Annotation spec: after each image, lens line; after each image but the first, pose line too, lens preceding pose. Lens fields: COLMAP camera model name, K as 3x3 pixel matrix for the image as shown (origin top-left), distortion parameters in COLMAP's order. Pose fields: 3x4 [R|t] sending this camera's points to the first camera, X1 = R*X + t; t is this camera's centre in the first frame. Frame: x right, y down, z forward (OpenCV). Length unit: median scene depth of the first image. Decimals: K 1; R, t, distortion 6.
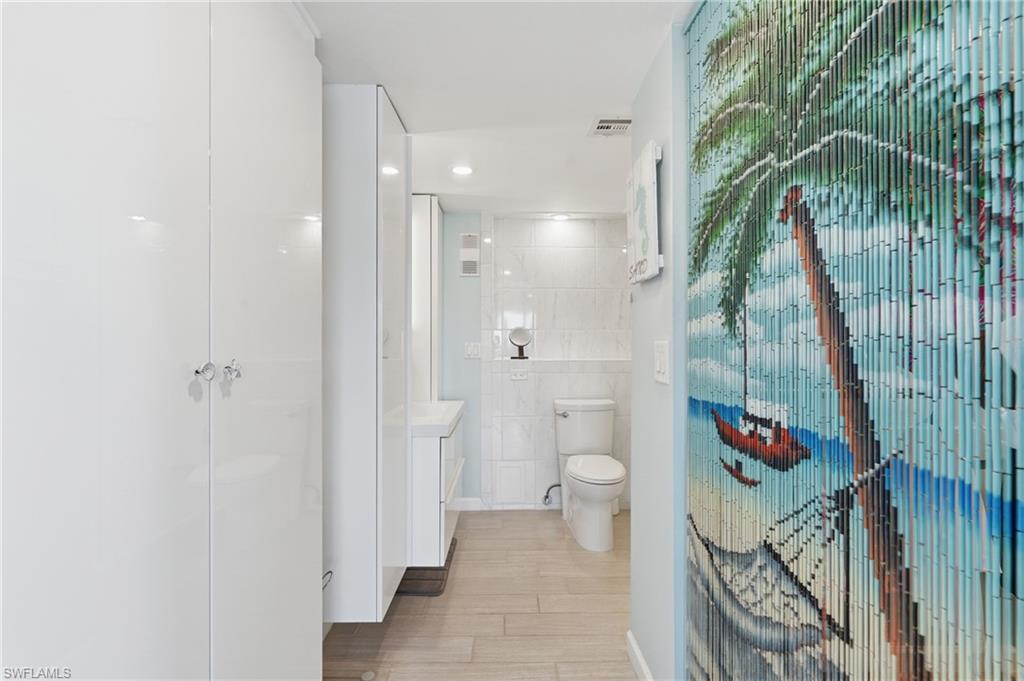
lens RADIAL K [[464.8, 0, 514.7], [0, 464.8, 341.1], [0, 0, 1]] dist [-0.003031, 0.000326]
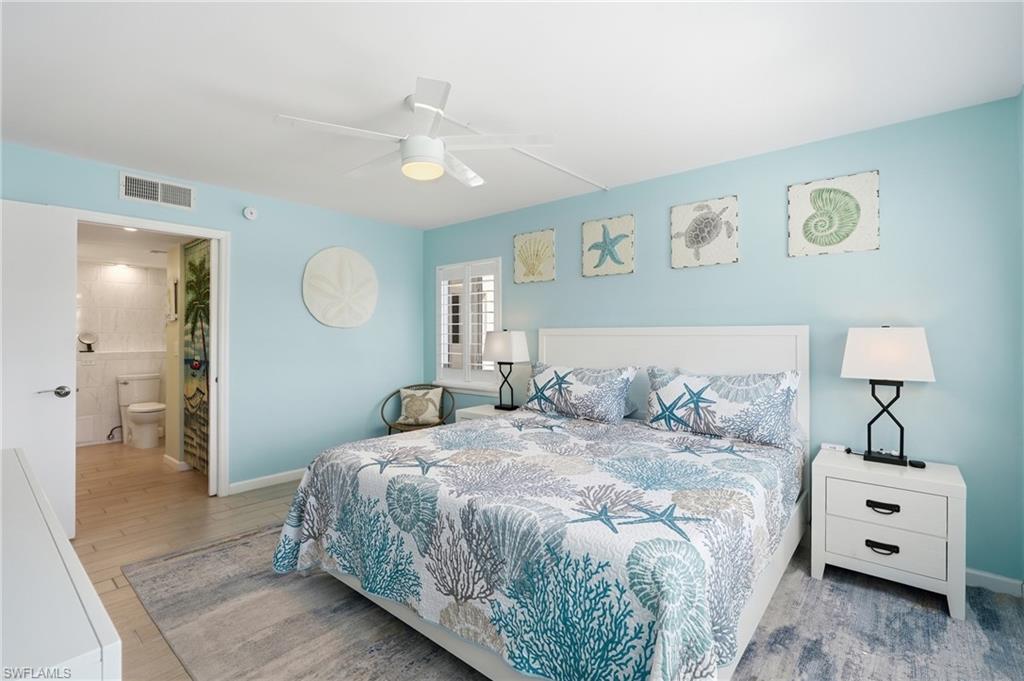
lens RADIAL K [[432.0, 0, 512.0], [0, 432.0, 340.5], [0, 0, 1]] dist [-0.021306, 0.000136]
pose [[0.631392, 0.001448, 0.775462, -0.201736], [-0.004505, 0.999988, 0.001801, -0.011017], [-0.775451, -0.004631, 0.631391, -1.078660]]
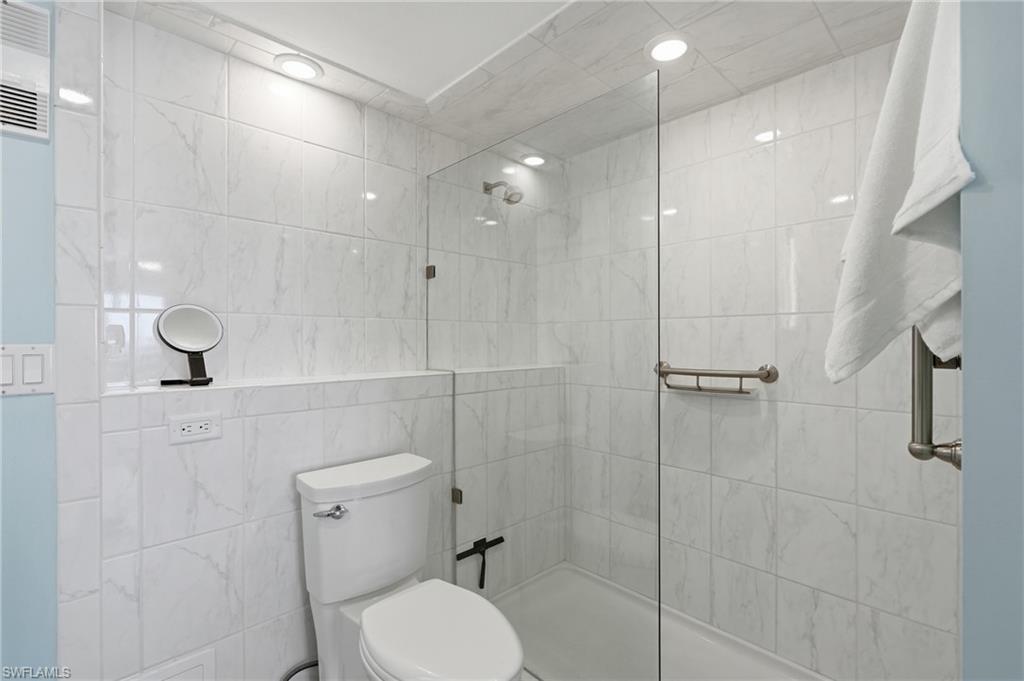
lens RADIAL K [[464.8, 0, 514.7], [0, 464.8, 341.1], [0, 0, 1]] dist [-0.003031, 0.000326]
pose [[0.732224, -0.005038, 0.681045, -0.059364], [0.001587, 0.999983, 0.005692, -0.001279], [-0.681062, -0.003087, 0.732220, 0.537481]]
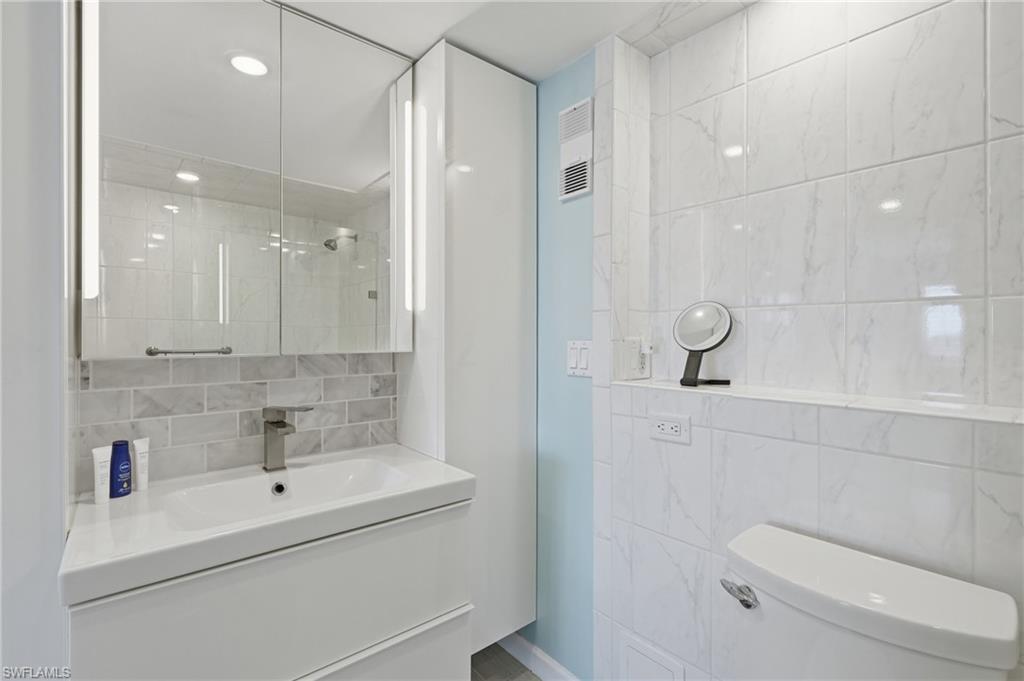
lens RADIAL K [[464.8, 0, 514.7], [0, 464.8, 341.1], [0, 0, 1]] dist [-0.003031, 0.000326]
pose [[0.635401, 0.005684, -0.772161, 0.221038], [-0.001954, 0.999982, 0.005754, -0.000152], [0.772180, -0.002147, 0.635401, 0.660670]]
